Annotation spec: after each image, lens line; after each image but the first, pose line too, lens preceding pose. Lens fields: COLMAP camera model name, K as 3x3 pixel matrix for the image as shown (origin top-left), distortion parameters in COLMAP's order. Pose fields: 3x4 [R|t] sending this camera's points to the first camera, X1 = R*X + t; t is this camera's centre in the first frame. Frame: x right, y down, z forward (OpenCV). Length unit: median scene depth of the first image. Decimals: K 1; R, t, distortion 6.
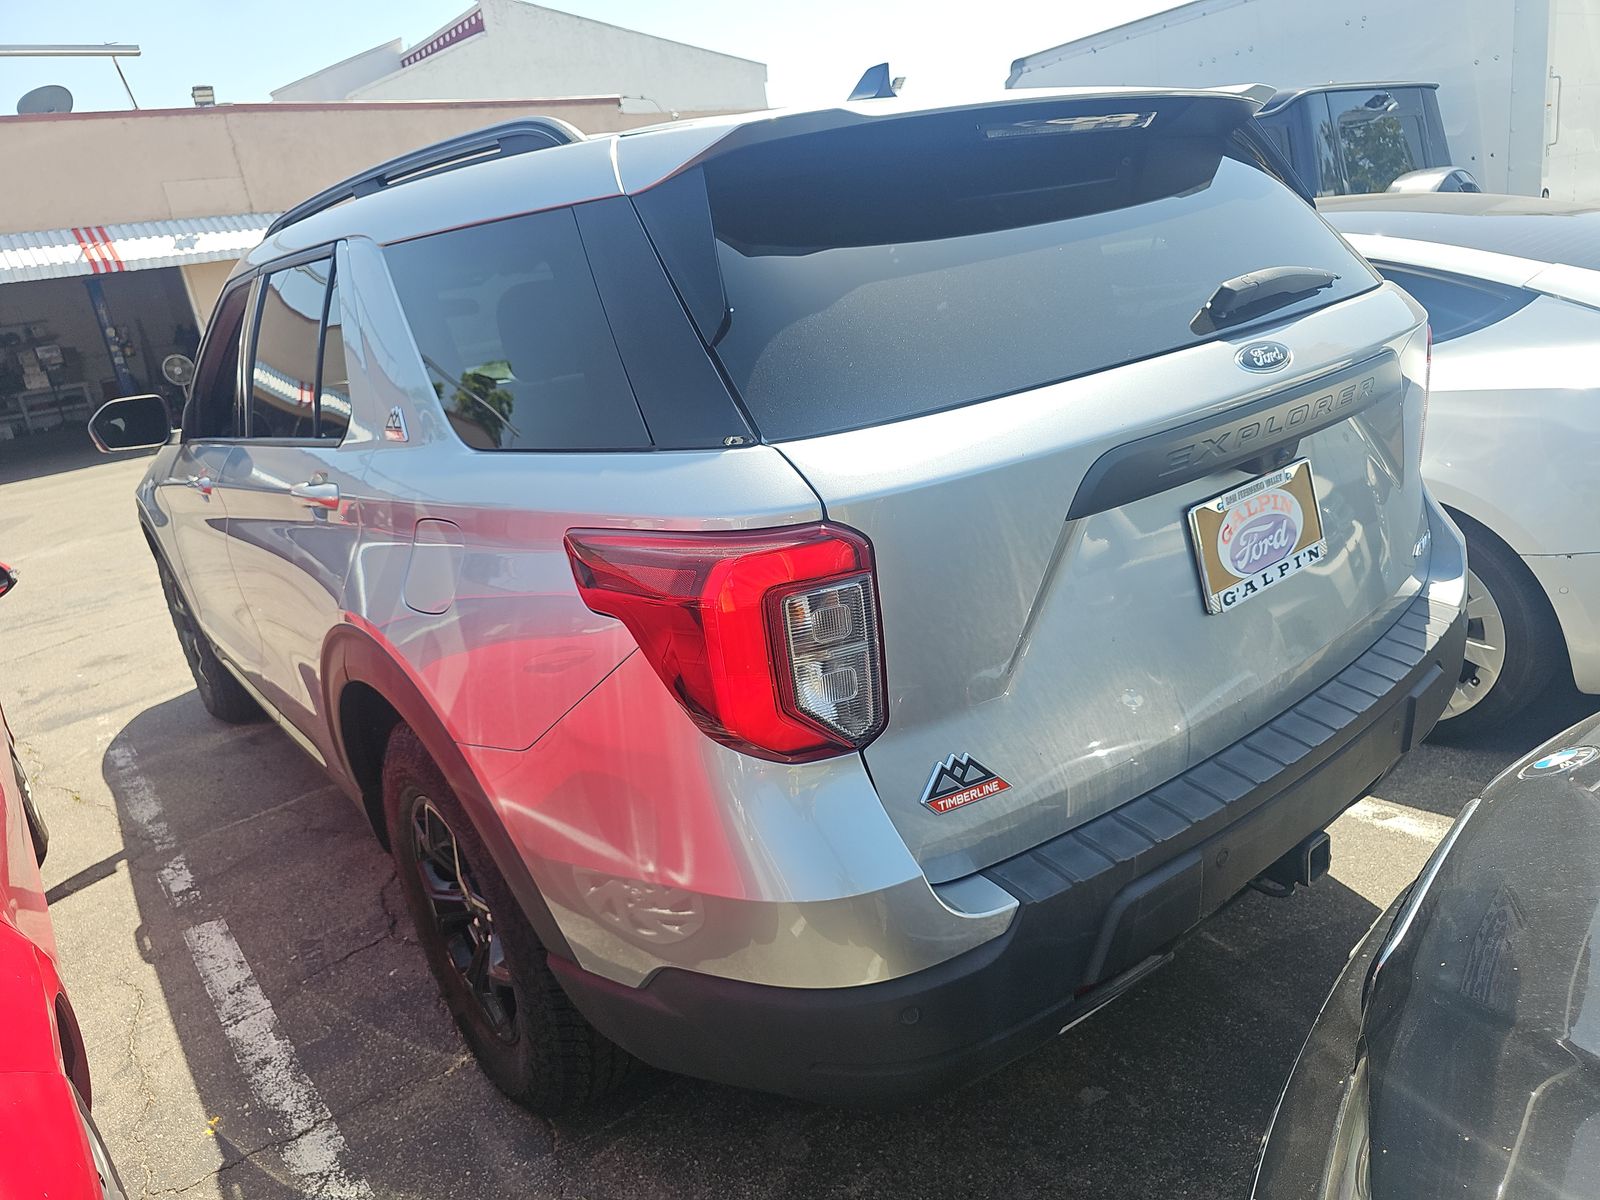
lens RADIAL K [[1078.0, 0, 829.4], [0, 1078.0, 592.6], [0, 0, 1]] dist [0.042216, -0.033458]
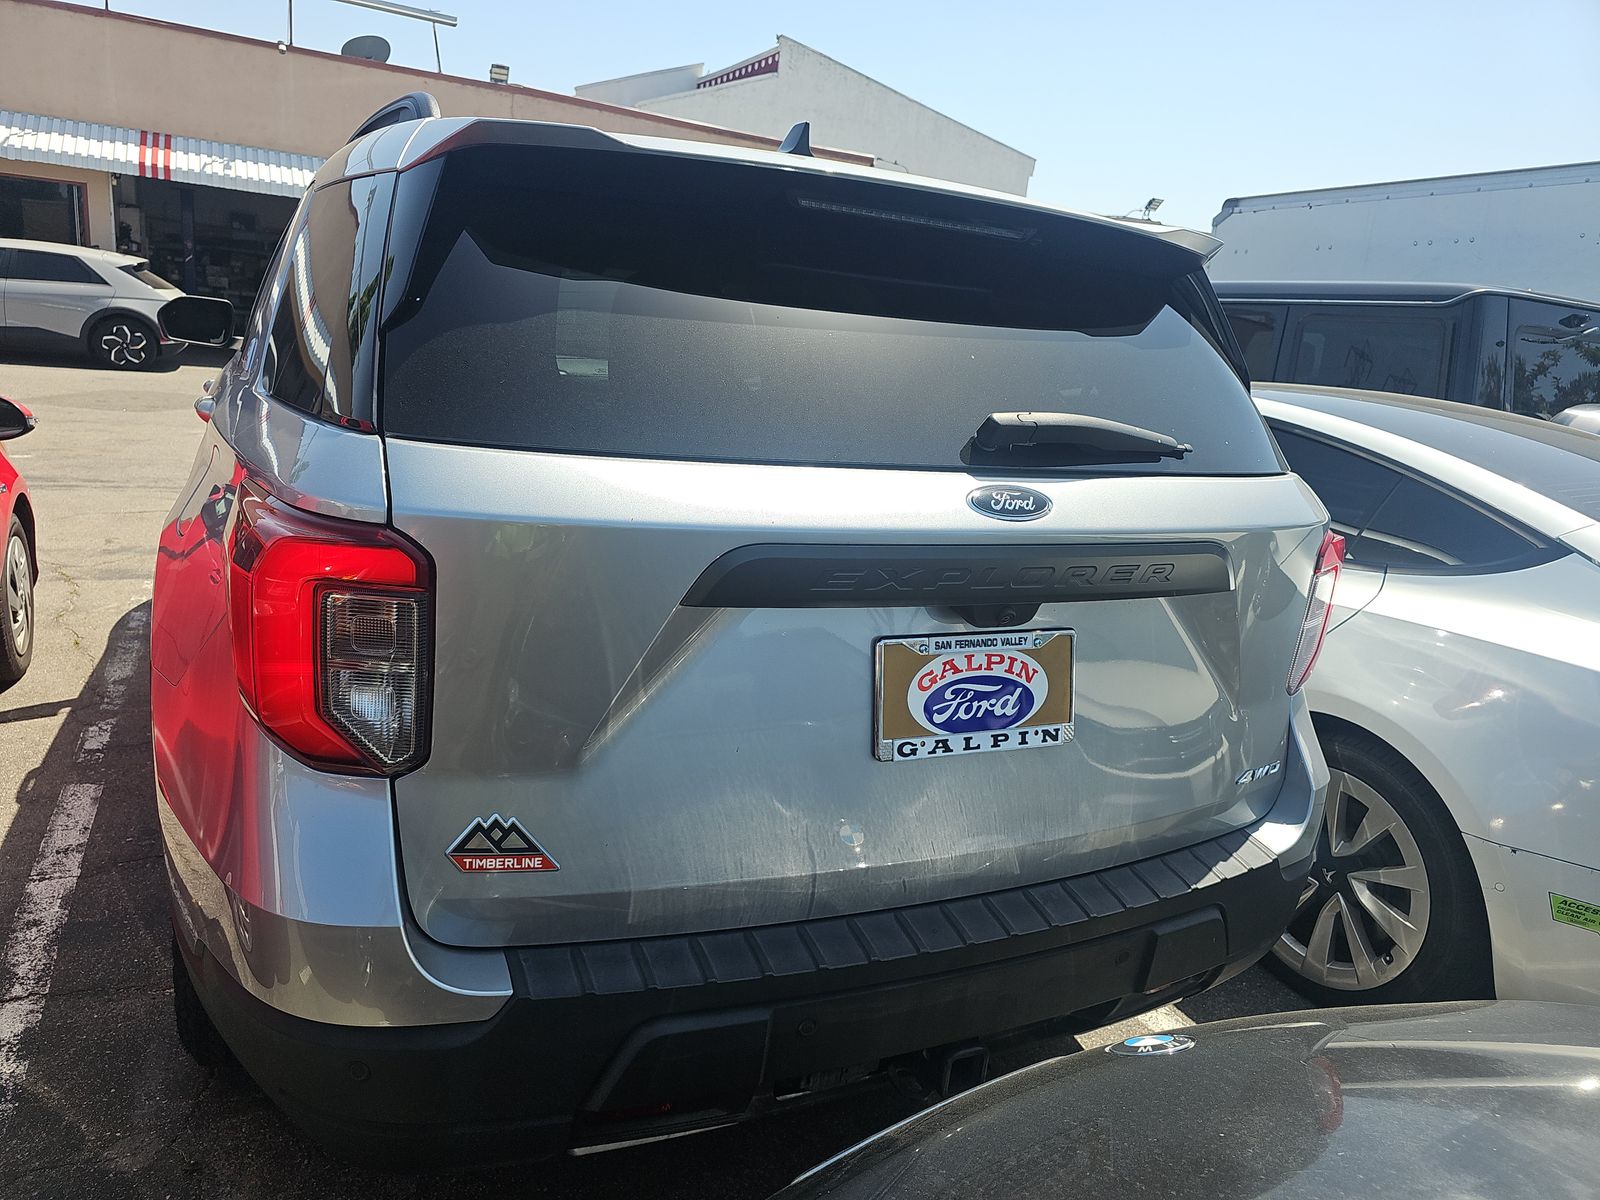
lens RADIAL K [[1078.0, 0, 817.6], [0, 1078.0, 607.4], [0, 0, 1]] dist [0.042216, -0.033458]
pose [[0.947671, 0.277684, -0.157518, 0.271631], [-0.285104, 0.958138, -0.026193, -0.042367], [0.143651, 0.069731, 0.987169, 0.064568]]
